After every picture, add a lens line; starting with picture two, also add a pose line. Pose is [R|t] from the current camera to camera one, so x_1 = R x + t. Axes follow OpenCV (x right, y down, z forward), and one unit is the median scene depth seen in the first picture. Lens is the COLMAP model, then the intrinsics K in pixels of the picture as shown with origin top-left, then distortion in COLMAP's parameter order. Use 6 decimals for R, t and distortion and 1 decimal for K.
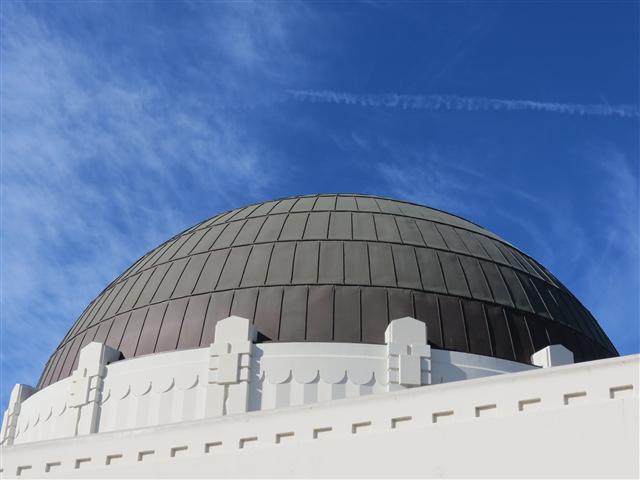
lens RADIAL K [[1054.8, 0, 320.0], [0, 1054.8, 240.0], [0, 0, 1]] dist [-0.004828, -0.025886]
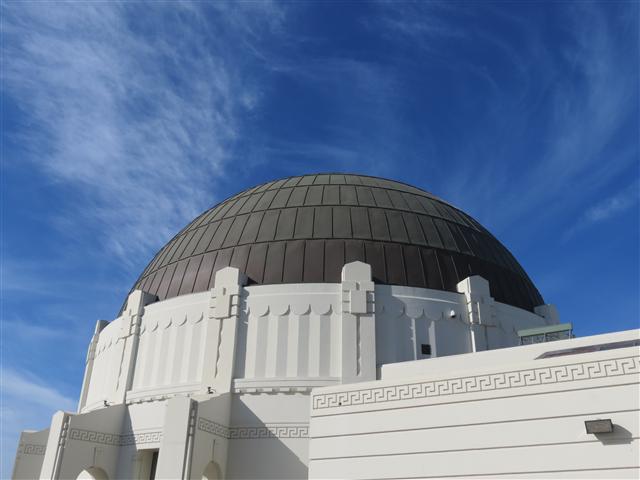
lens RADIAL K [[612.3, 0, 320.0], [0, 612.3, 240.0], [0, 0, 1]] dist [0.002946, 0.002134]
pose [[0.995565, -0.054349, -0.076785, 0.091287], [0.057828, 0.997363, 0.043840, 0.010506], [0.074200, -0.048086, 0.996083, 0.227041]]
